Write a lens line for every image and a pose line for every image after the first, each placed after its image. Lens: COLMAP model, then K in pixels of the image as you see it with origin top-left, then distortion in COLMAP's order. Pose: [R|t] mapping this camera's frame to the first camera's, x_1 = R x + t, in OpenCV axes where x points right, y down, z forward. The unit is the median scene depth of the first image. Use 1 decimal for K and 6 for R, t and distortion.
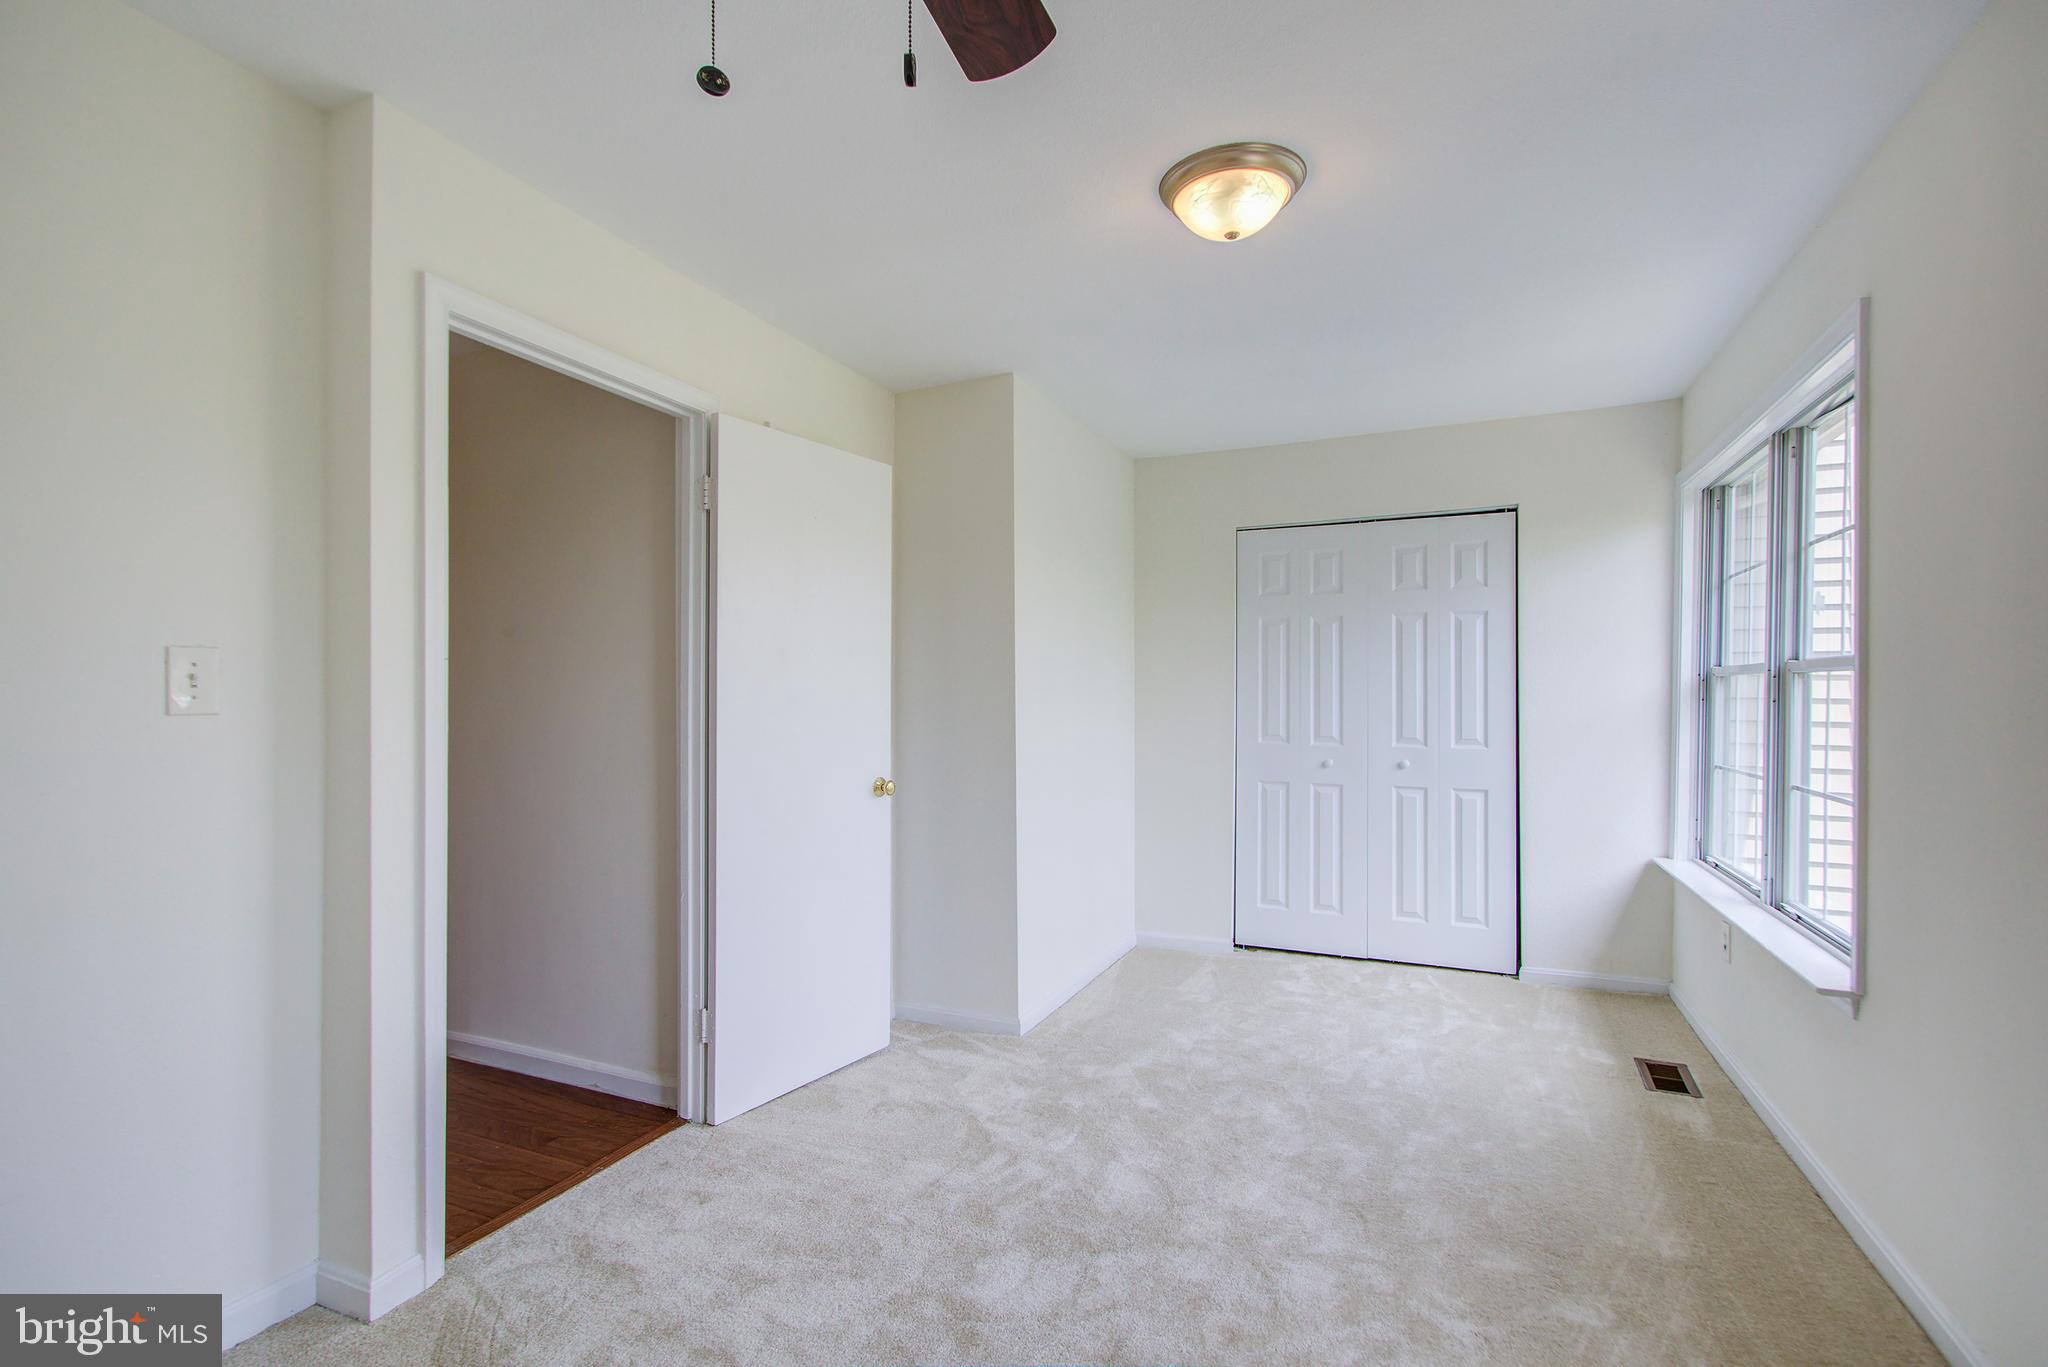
lens RADIAL K [[946.4, 0, 1010.9], [0, 946.4, 687.6], [0, 0, 1]] dist [-0.012397, 0.007599]
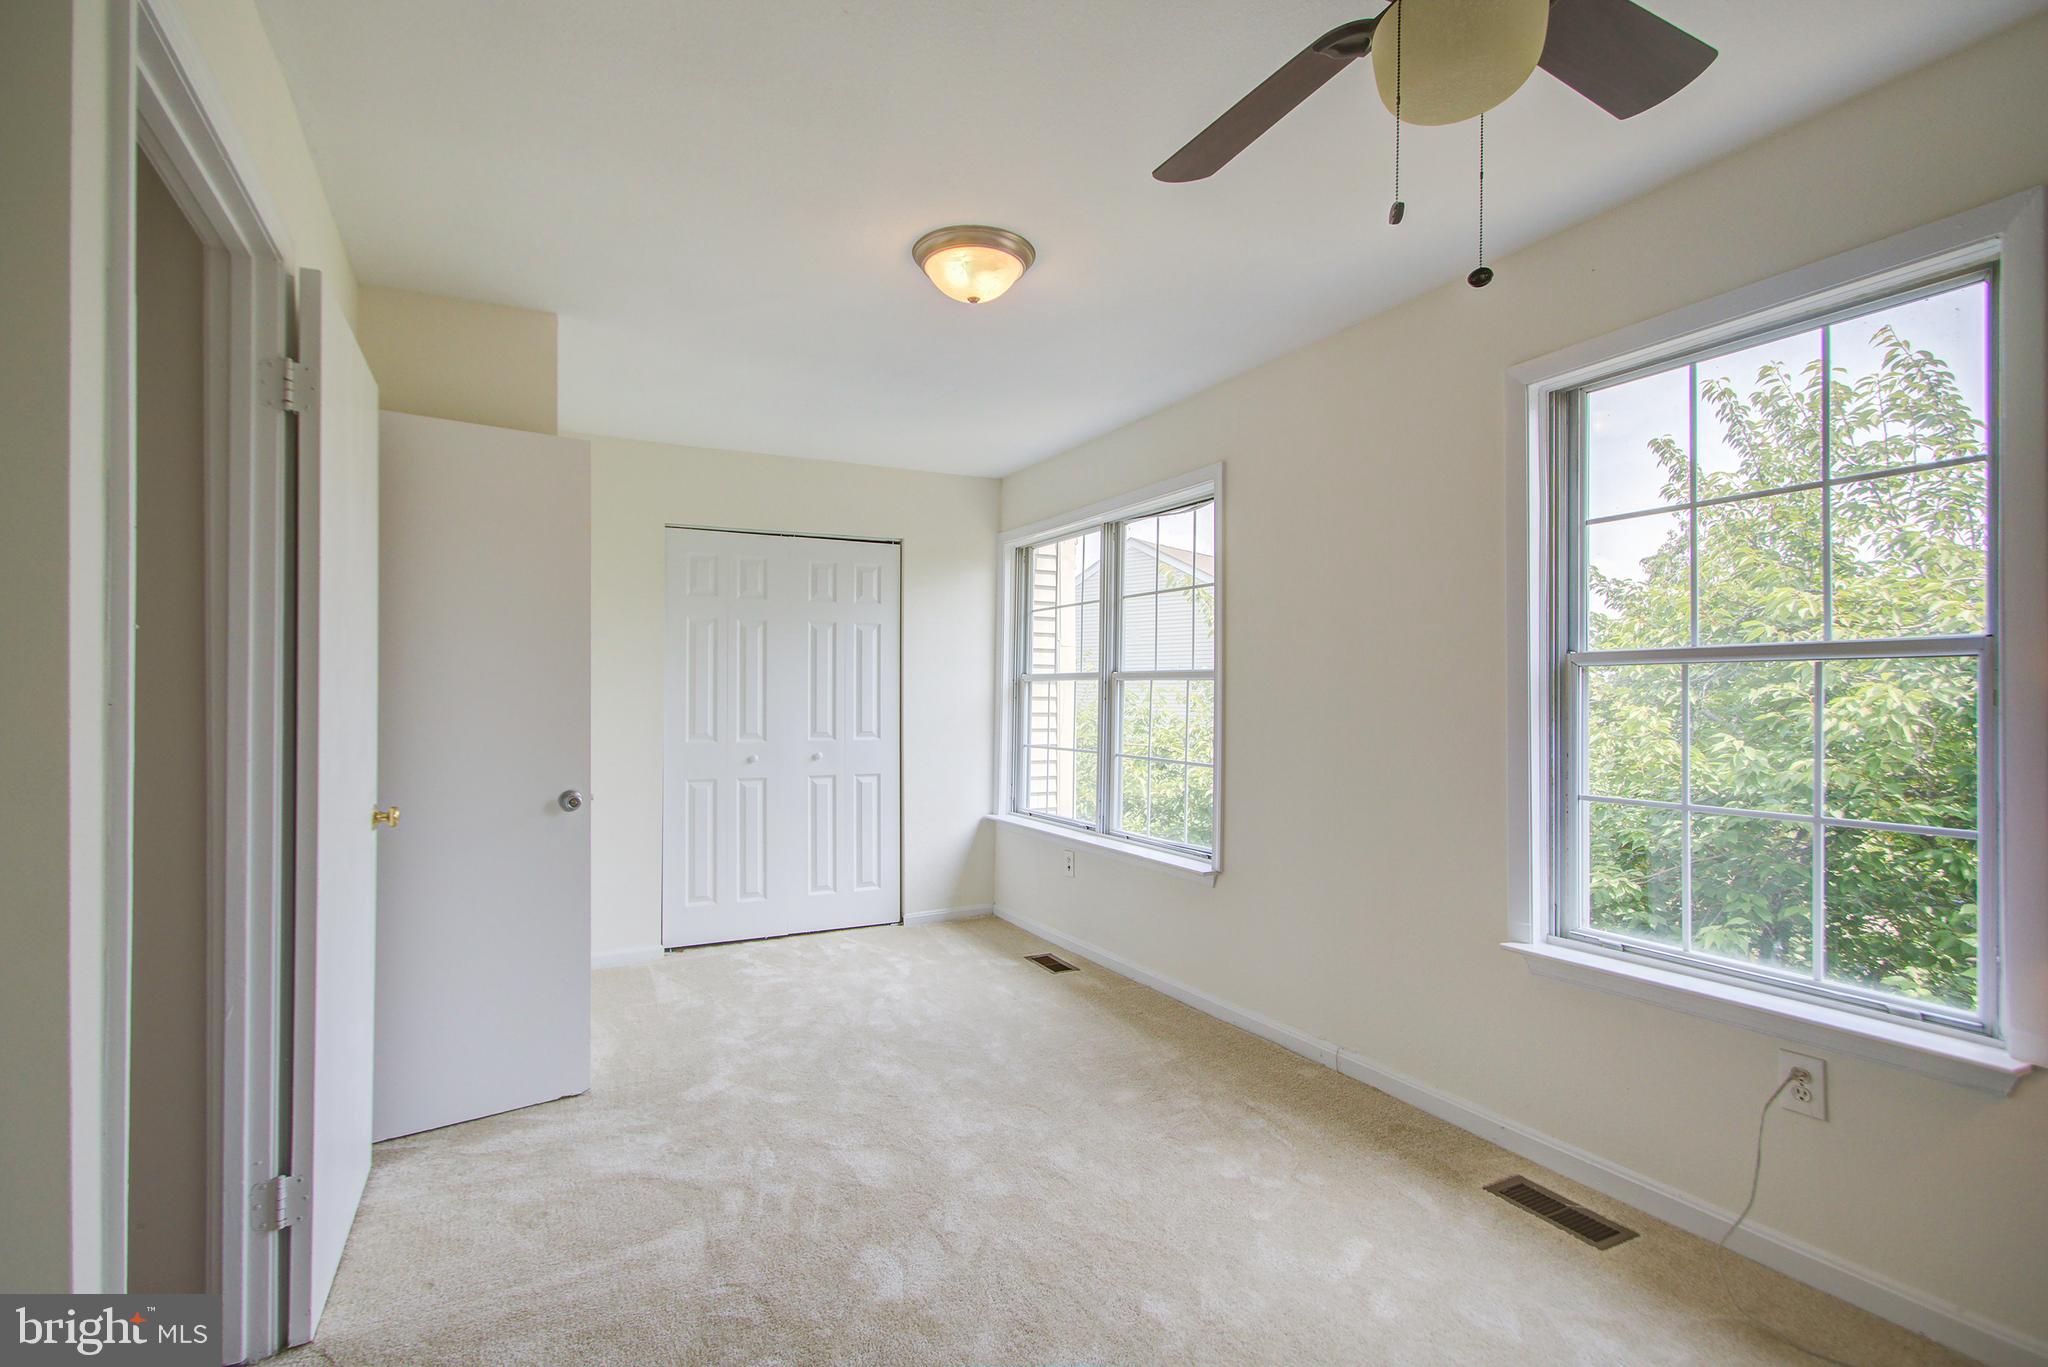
lens RADIAL K [[946.4, 0, 1007.0], [0, 946.4, 692.0], [0, 0, 1]] dist [-0.012397, 0.007599]
pose [[0.608620, 0.002858, 0.793457, -0.428907], [-0.008576, 0.999959, 0.002977, -0.000328], [-0.793416, -0.008617, 0.608619, 0.167549]]
